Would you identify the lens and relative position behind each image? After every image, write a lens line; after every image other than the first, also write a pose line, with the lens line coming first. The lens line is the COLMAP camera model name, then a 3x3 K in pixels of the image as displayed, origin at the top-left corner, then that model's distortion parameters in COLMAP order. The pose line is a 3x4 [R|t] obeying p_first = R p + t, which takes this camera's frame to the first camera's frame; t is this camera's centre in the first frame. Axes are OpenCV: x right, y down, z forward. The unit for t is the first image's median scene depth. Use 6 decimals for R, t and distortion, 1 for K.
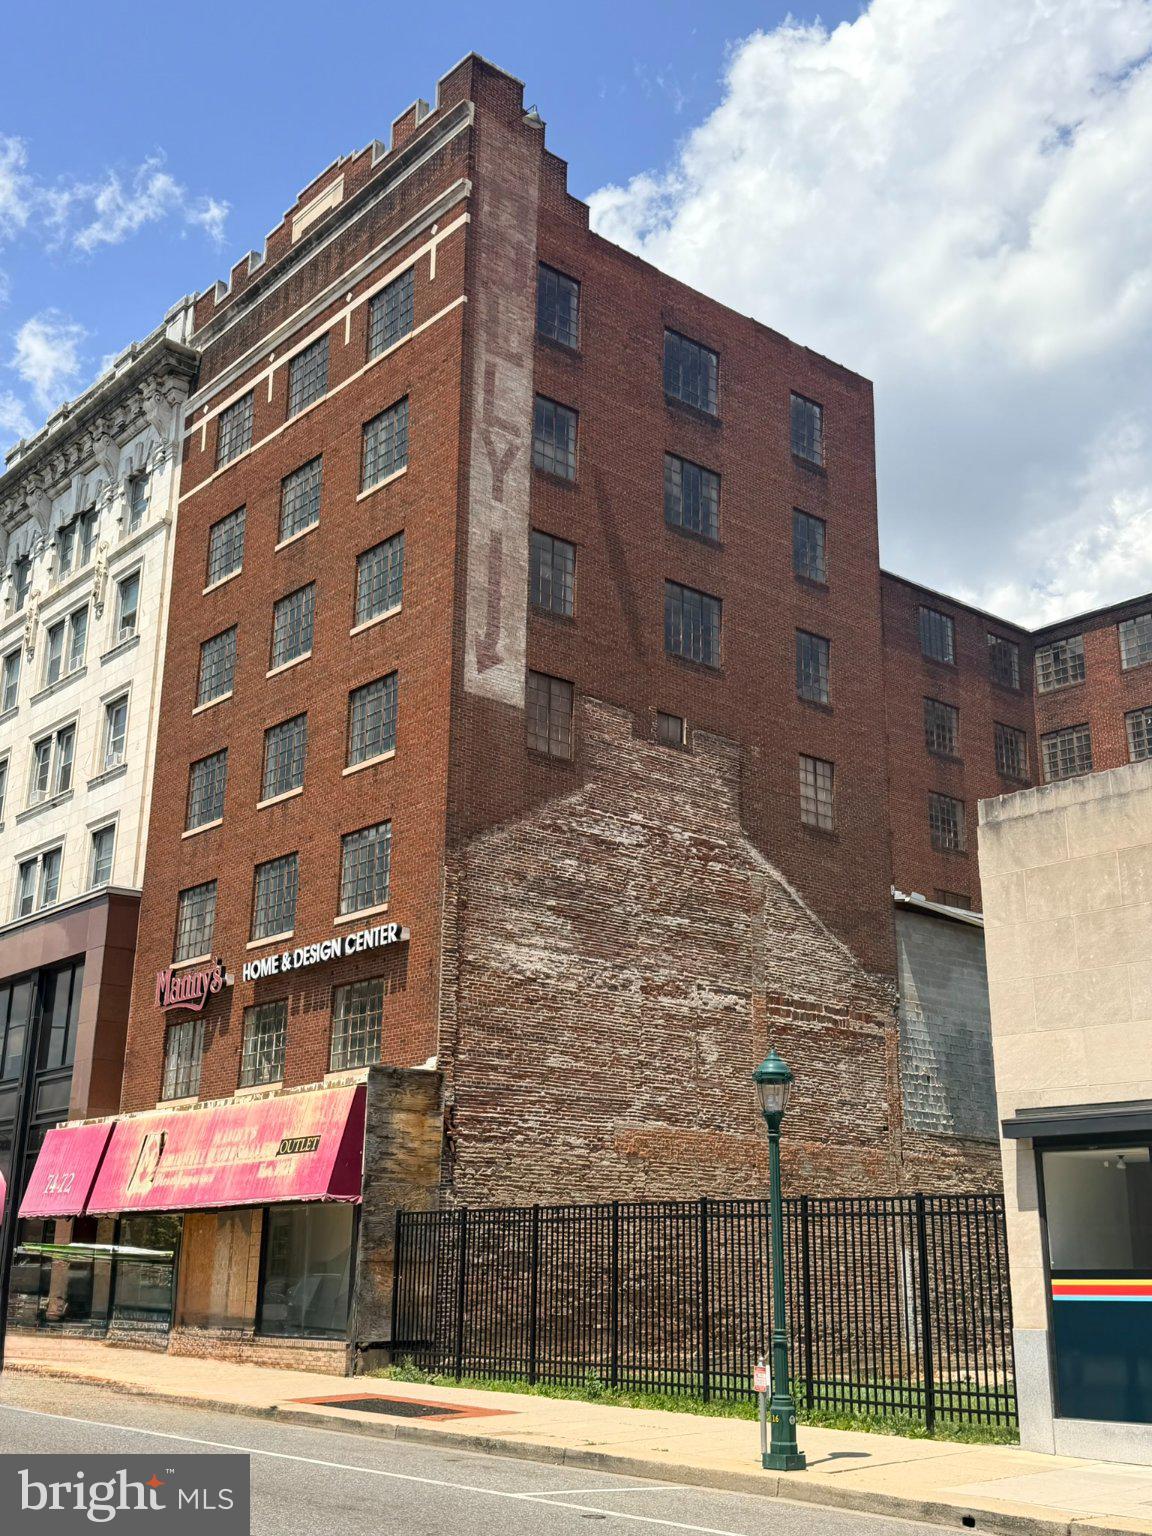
lens RADIAL K [[1654.8, 0, 562.2], [0, 1654.8, 773.5], [0, 0, 1]] dist [0.195005, -0.407376]
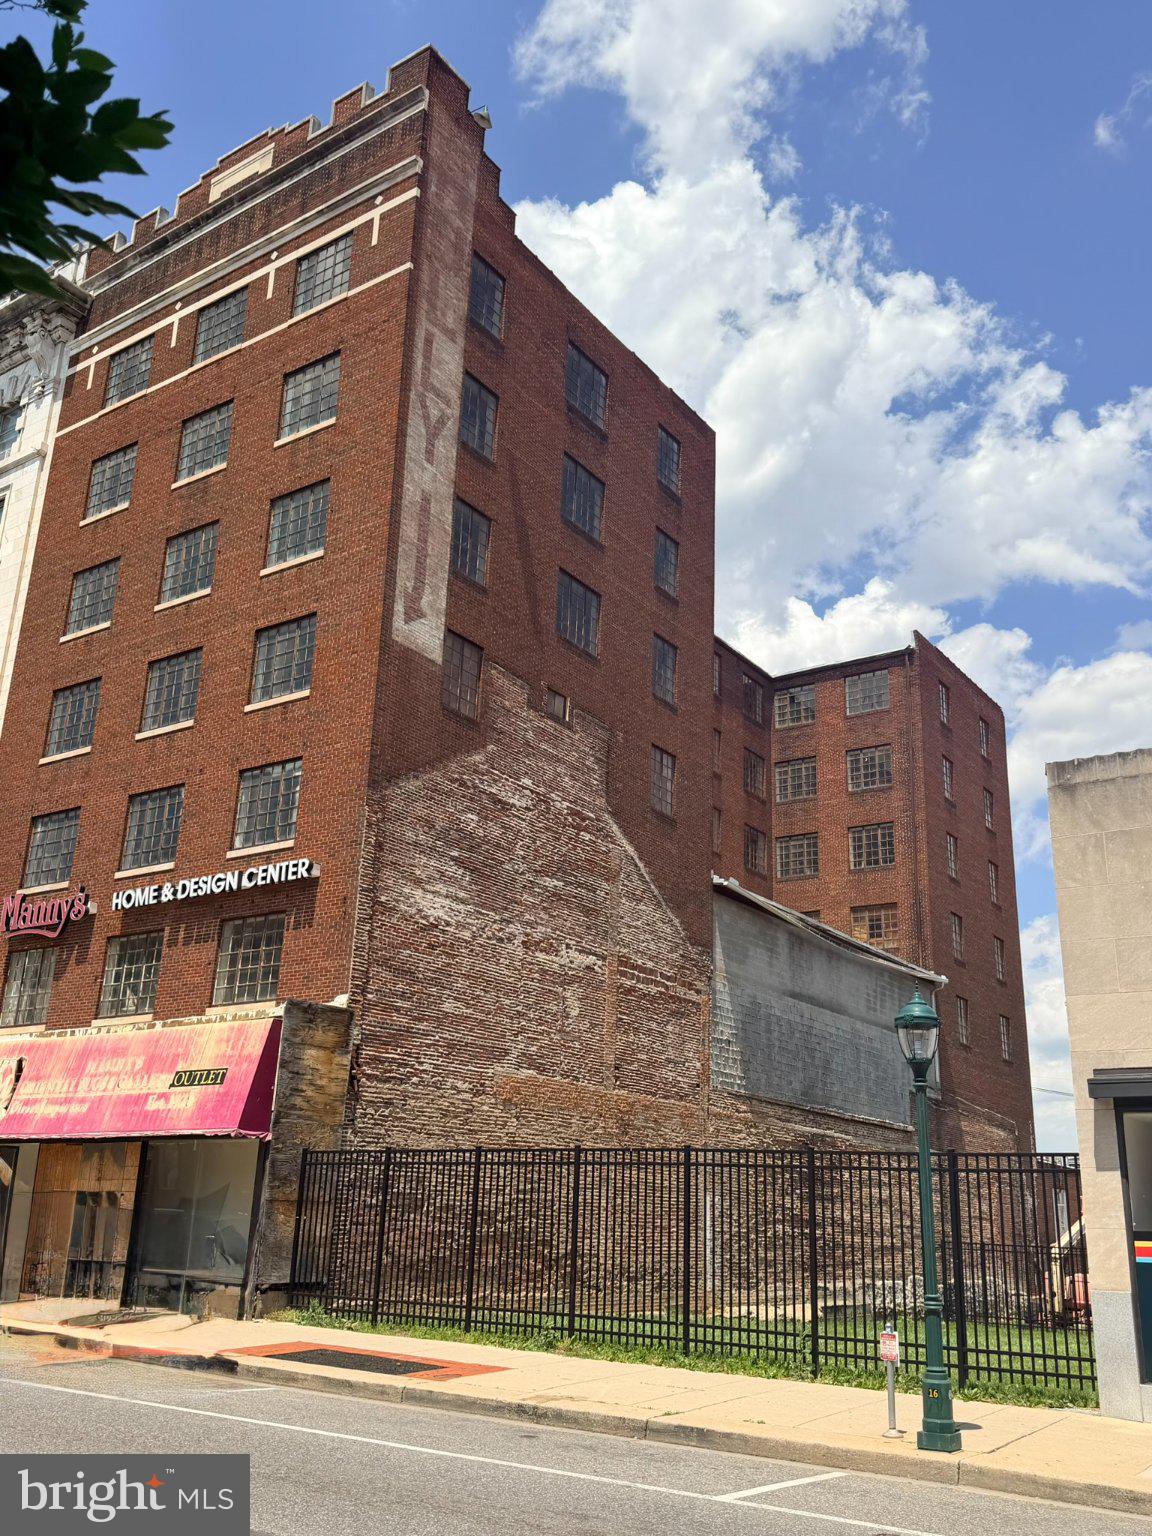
lens RADIAL K [[1342.4, 0, 586.8], [0, 1342.4, 776.7], [0, 0, 1]] dist [0.188577, -0.407796]
pose [[0.965082, 0.099325, 0.242385, -0.124017], [-0.095464, 0.995049, -0.027651, 0.042057], [-0.243932, 0.003547, 0.969786, 0.153828]]
